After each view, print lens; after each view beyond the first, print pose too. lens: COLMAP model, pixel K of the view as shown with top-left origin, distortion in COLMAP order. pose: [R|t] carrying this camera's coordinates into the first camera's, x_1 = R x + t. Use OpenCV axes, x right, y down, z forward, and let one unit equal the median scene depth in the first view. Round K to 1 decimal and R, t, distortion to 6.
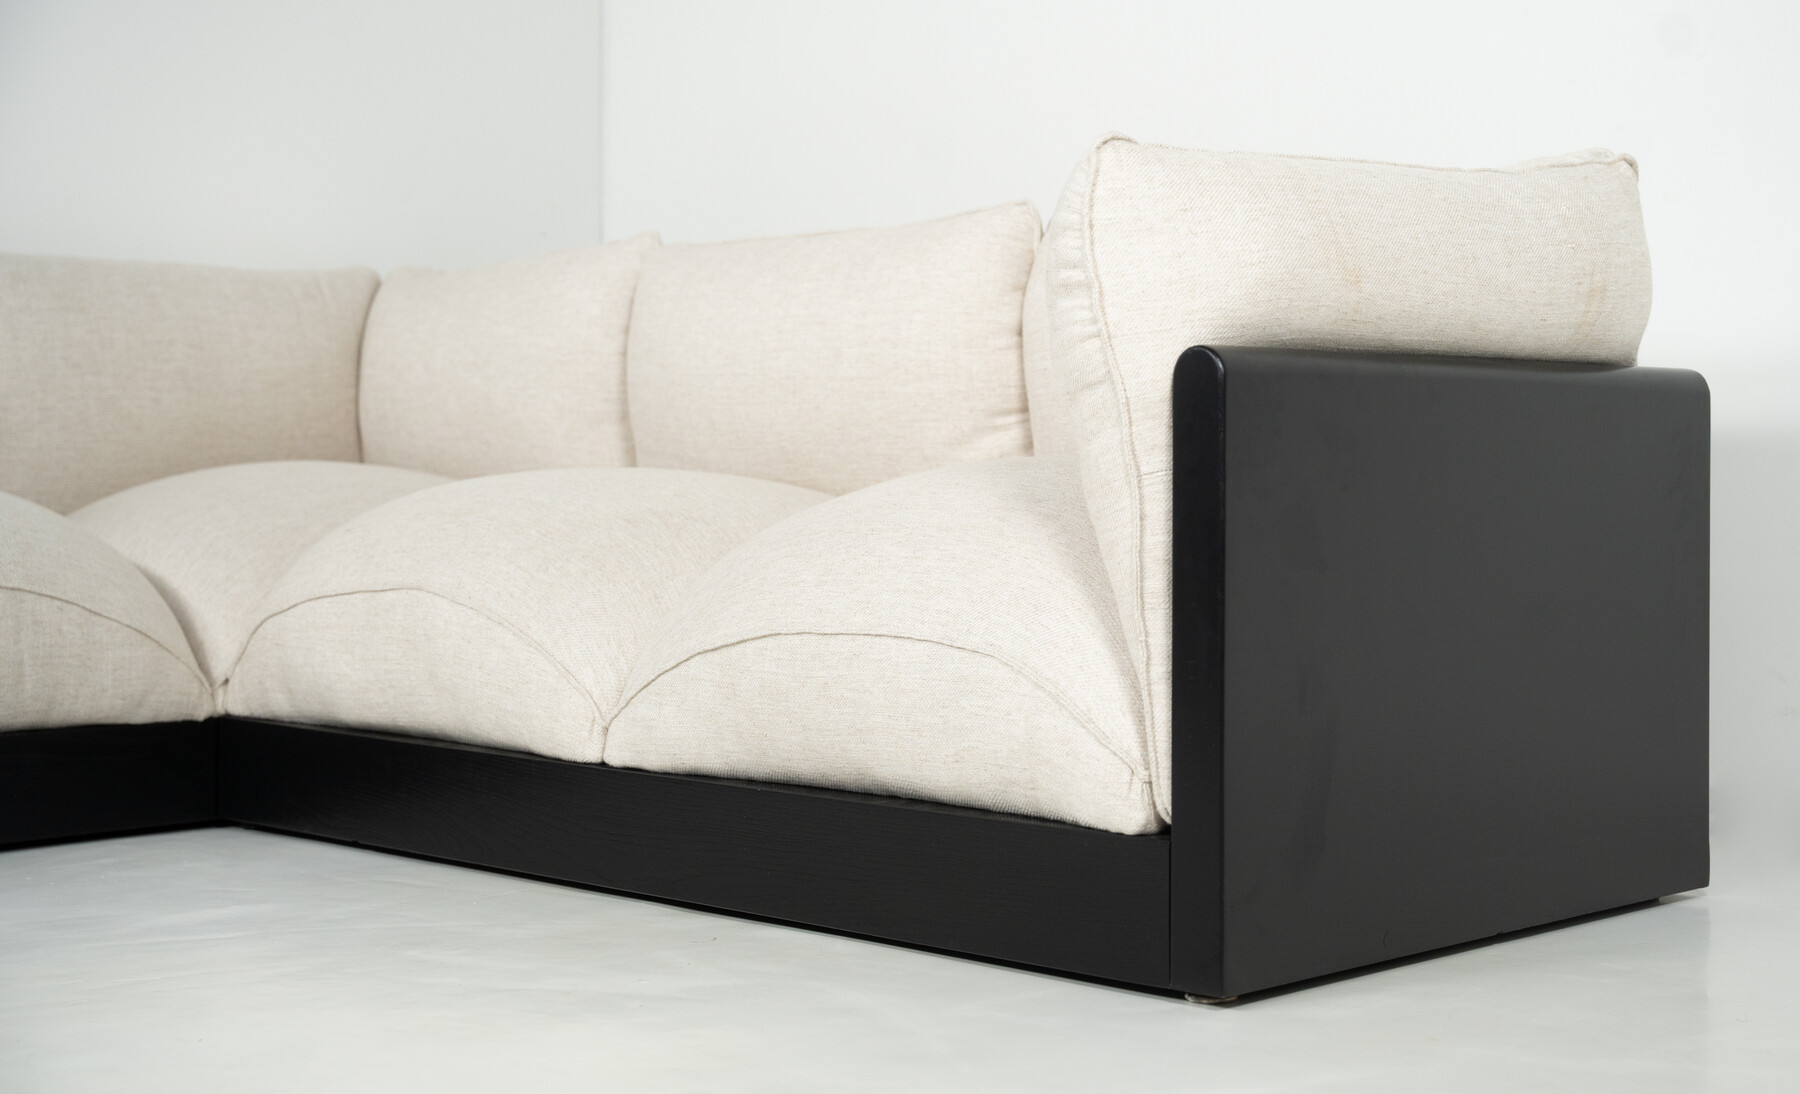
lens RADIAL K [[2568.9, 0, 994.4], [0, 2568.9, 546.4], [0, 0, 1]] dist [0.064590, 0.138922]
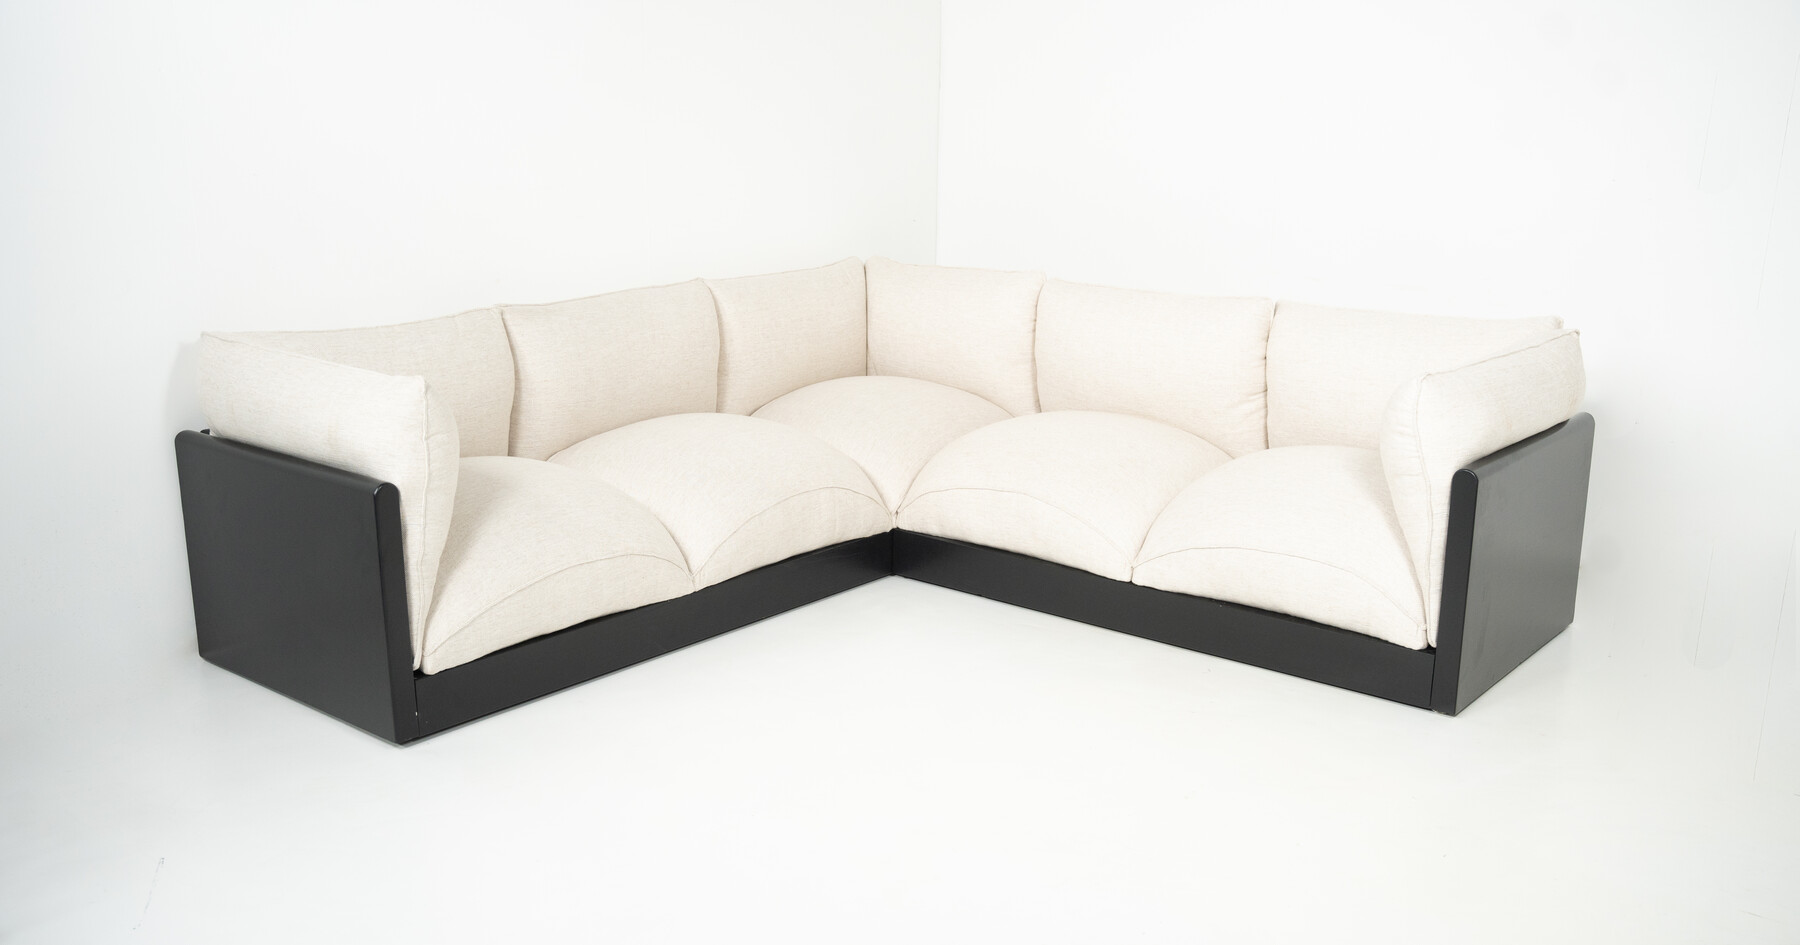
lens RADIAL K [[1571.3, 0, 900.0], [0, 1571.3, 472.5], [0, 0, 1]] dist [-0.083090, 0.002434]
pose [[0.998053, -0.008879, 0.061733, -0.390852], [-0.003884, 0.979046, 0.203603, -0.263800], [-0.062247, -0.203447, 0.977105, -0.310388]]
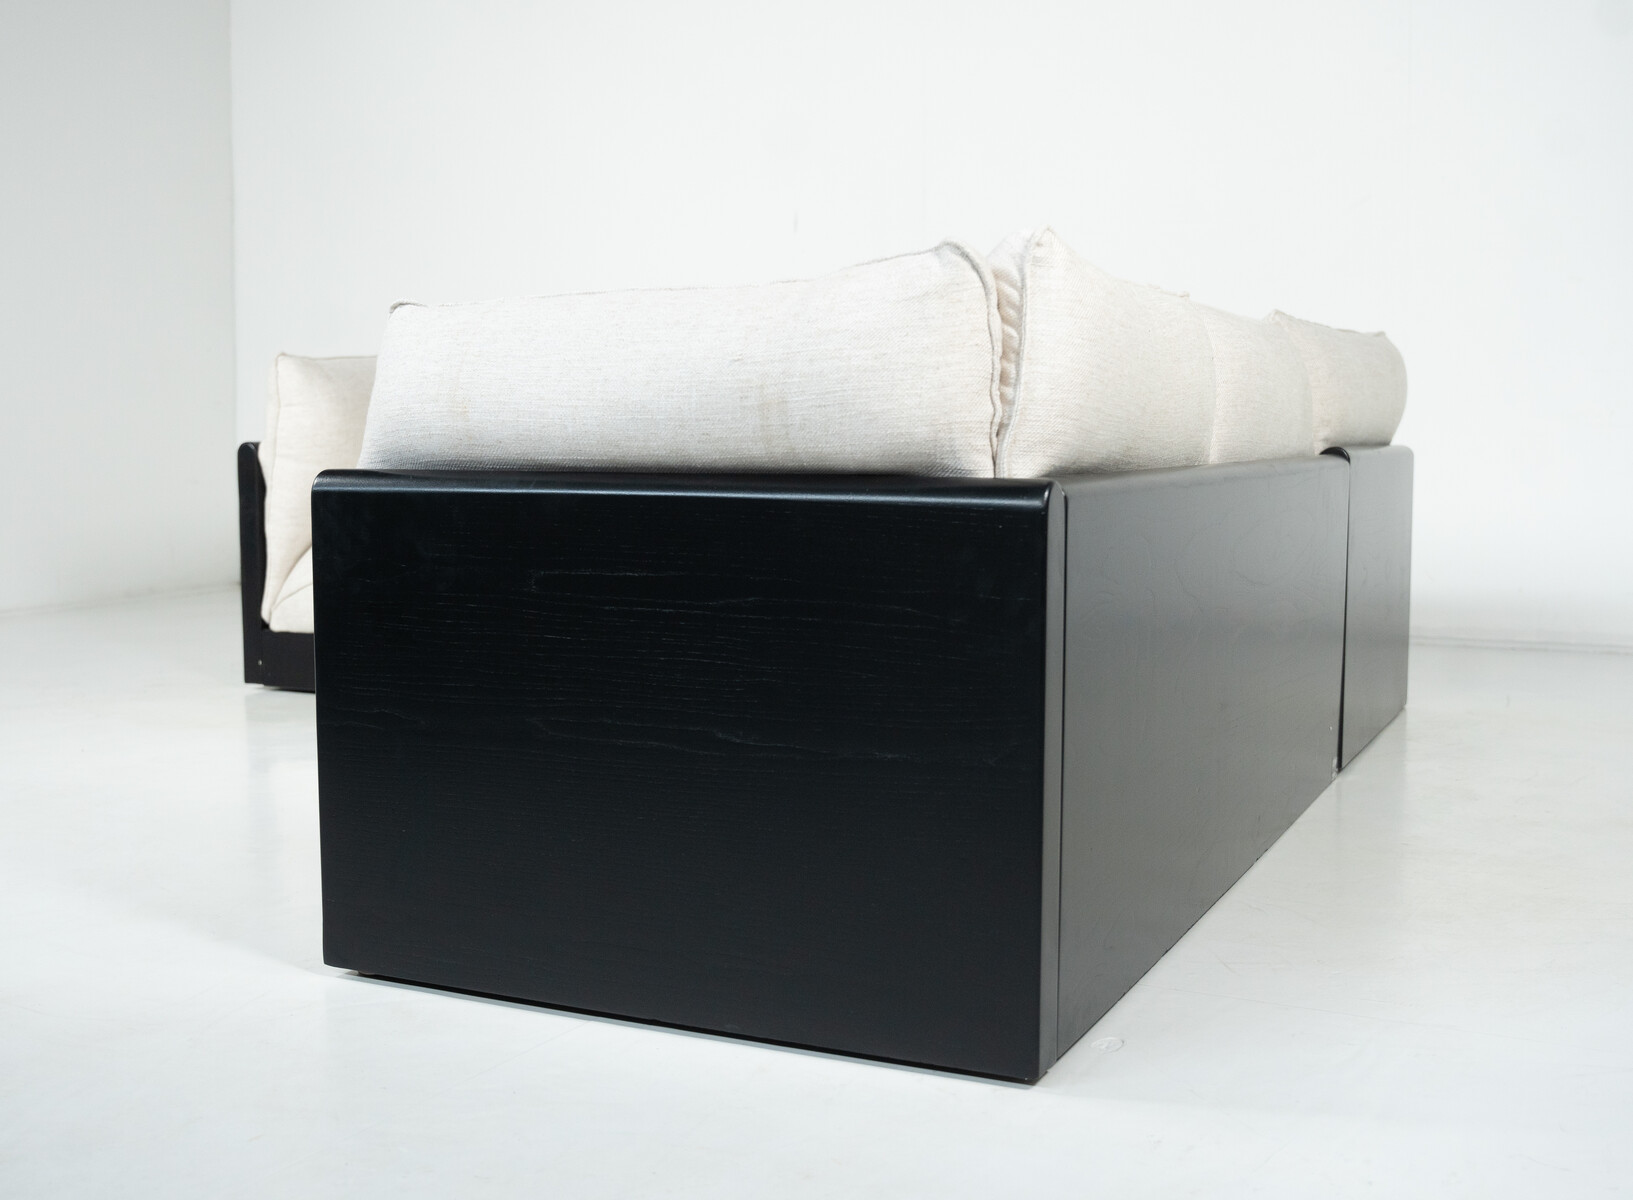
lens RADIAL K [[1822.4, 0, 856.2], [0, 1822.4, 596.9], [0, 0, 1]] dist [-0.008743, -0.001710]
pose [[0.320244, 0.093576, -0.942702, 0.715043], [-0.026095, 0.995603, 0.089962, -0.073126], [0.946976, -0.004210, 0.321278, 0.666519]]
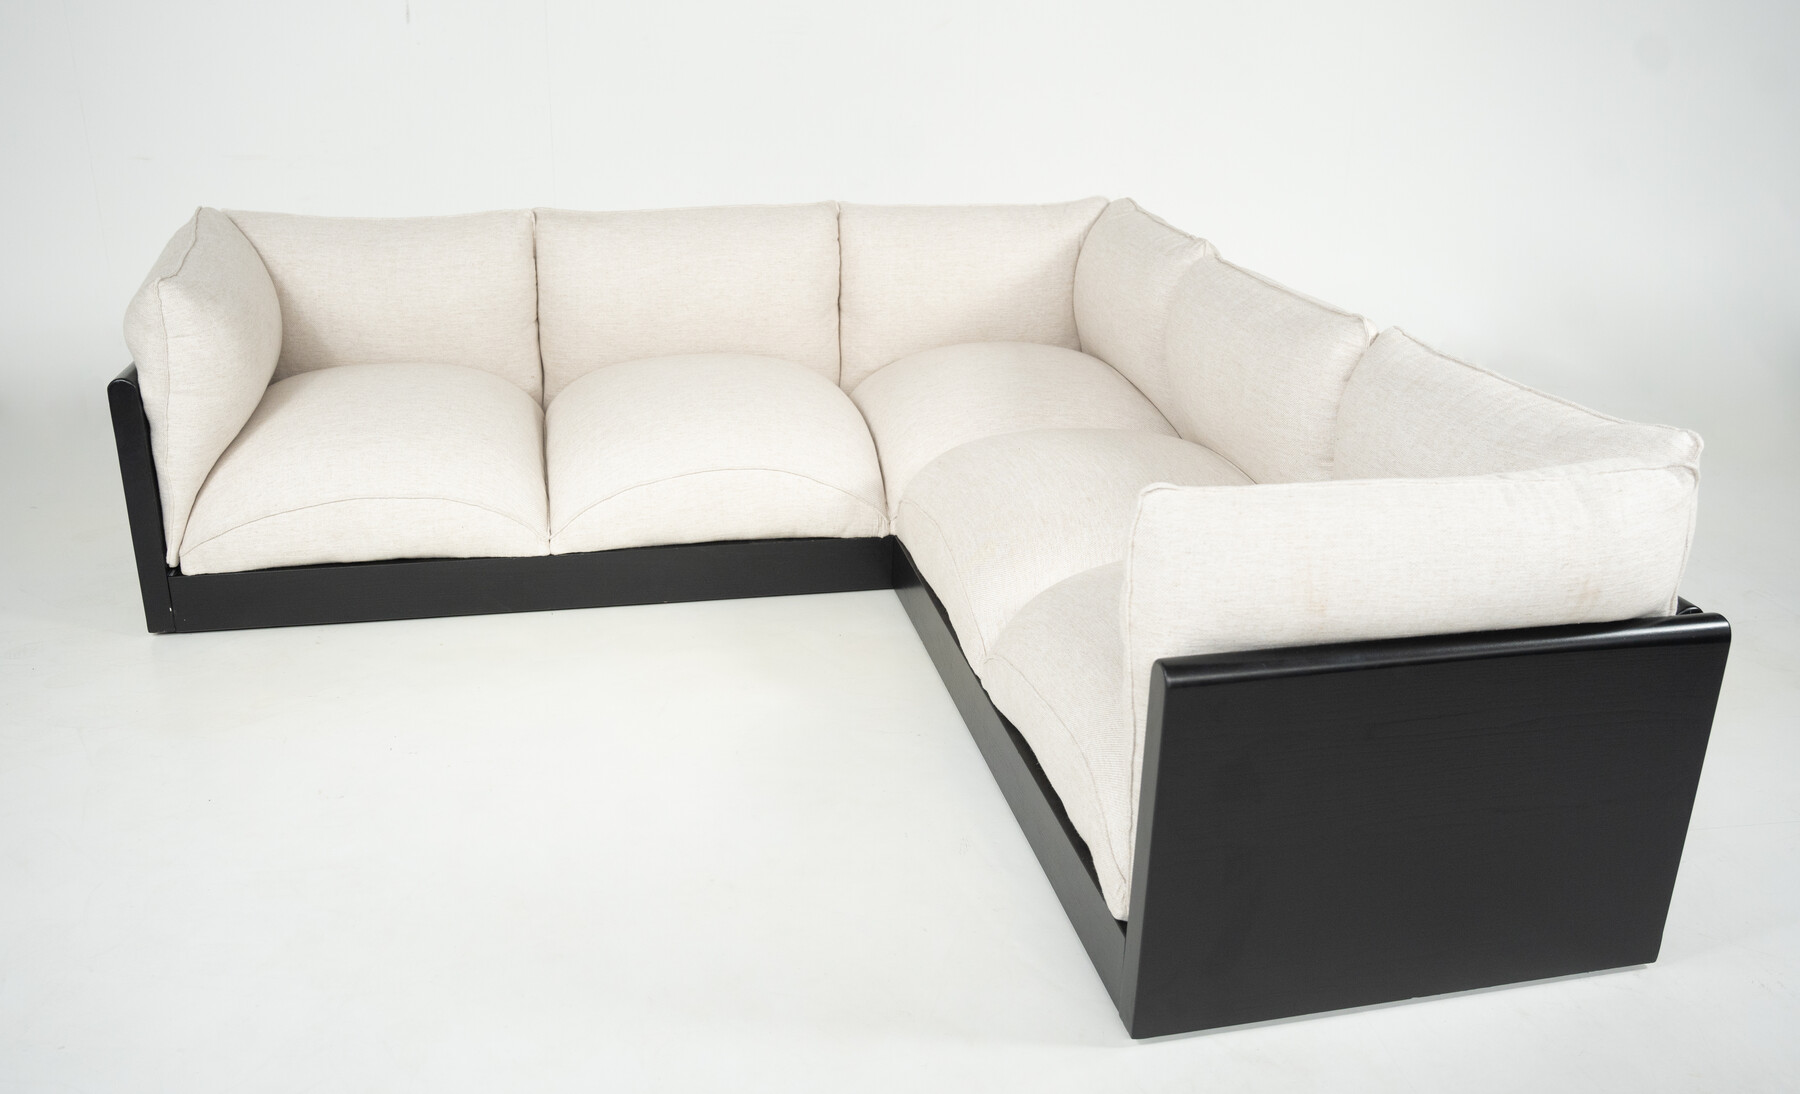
lens RADIAL K [[1502.3, 0, 958.3], [0, 1502.3, 545.0], [0, 0, 1]] dist [-0.159254, 0.215533]
pose [[0.836666, 0.220159, -0.501518, 0.271558], [-0.047365, 0.941310, 0.334204, -0.288307], [0.545662, -0.255863, 0.797989, 0.201079]]
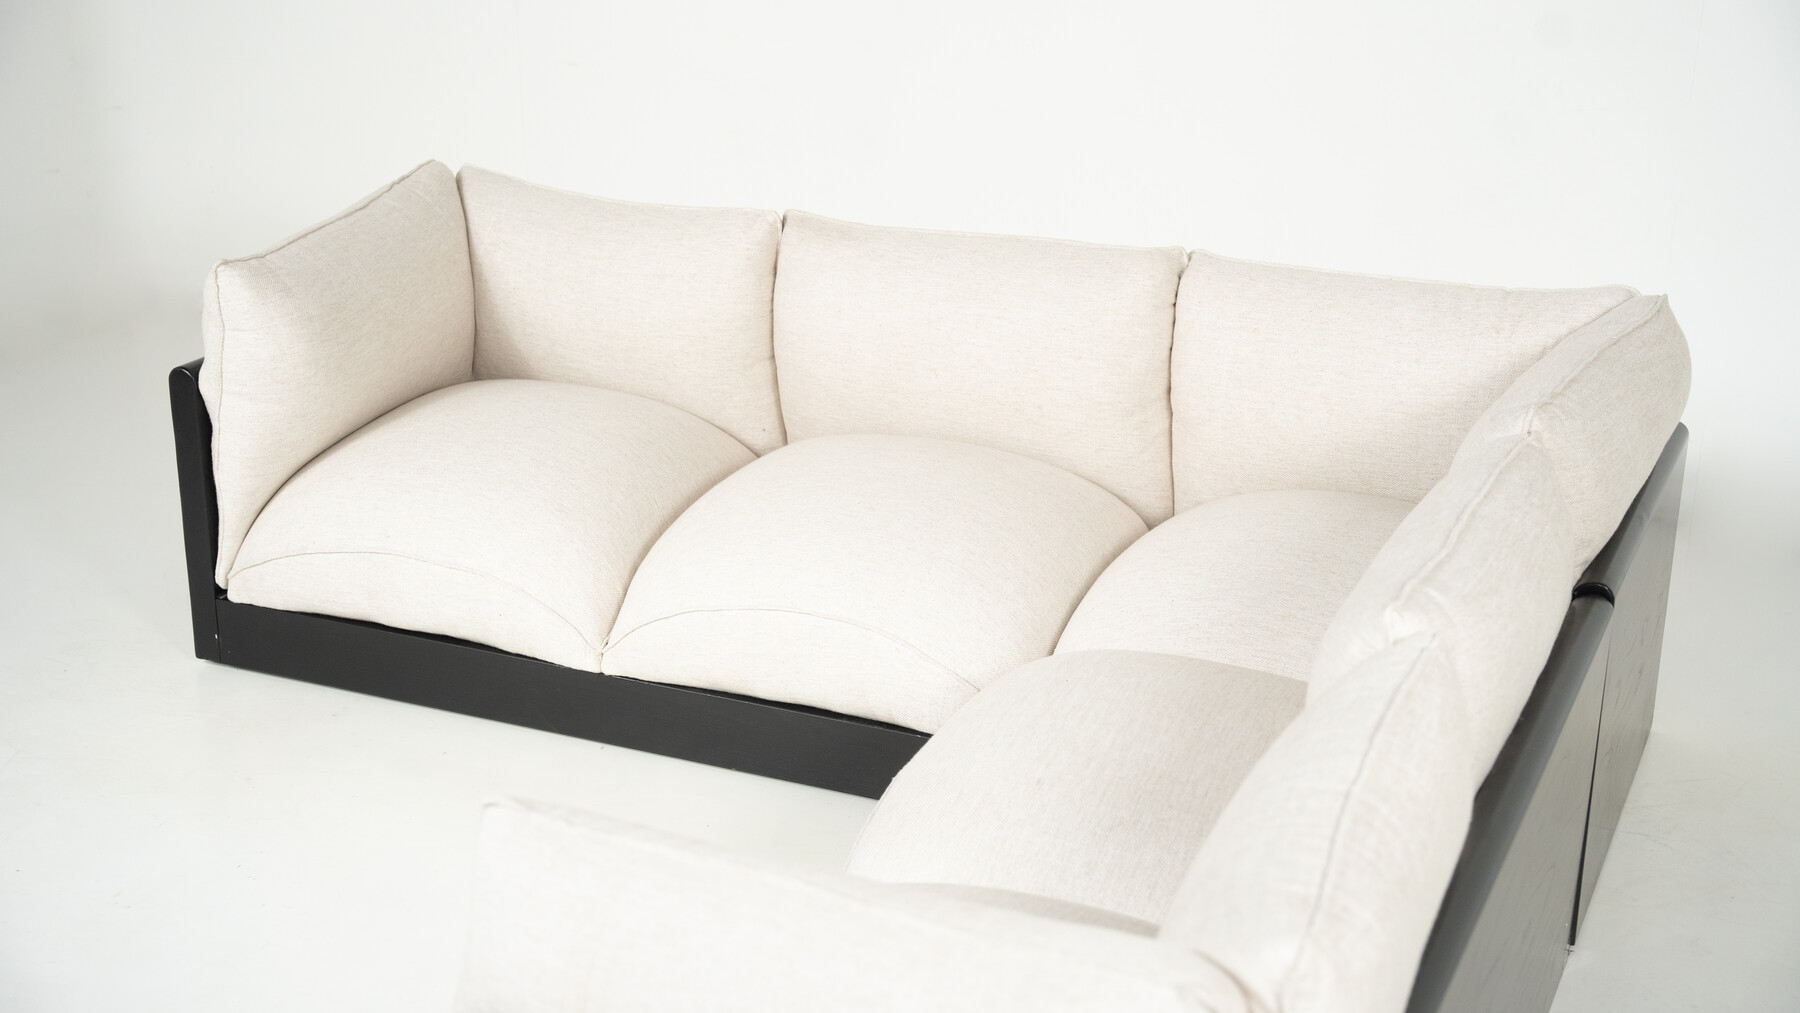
lens RADIAL K [[2346.6, 0, 945.8], [0, 2346.6, 496.9], [0, 0, 1]] dist [0.082678, 0.420072]
pose [[0.342131, 0.321787, -0.882836, 0.657915], [-0.041748, 0.943813, 0.327834, -0.431331], [0.938724, -0.075305, 0.336342, 0.622395]]
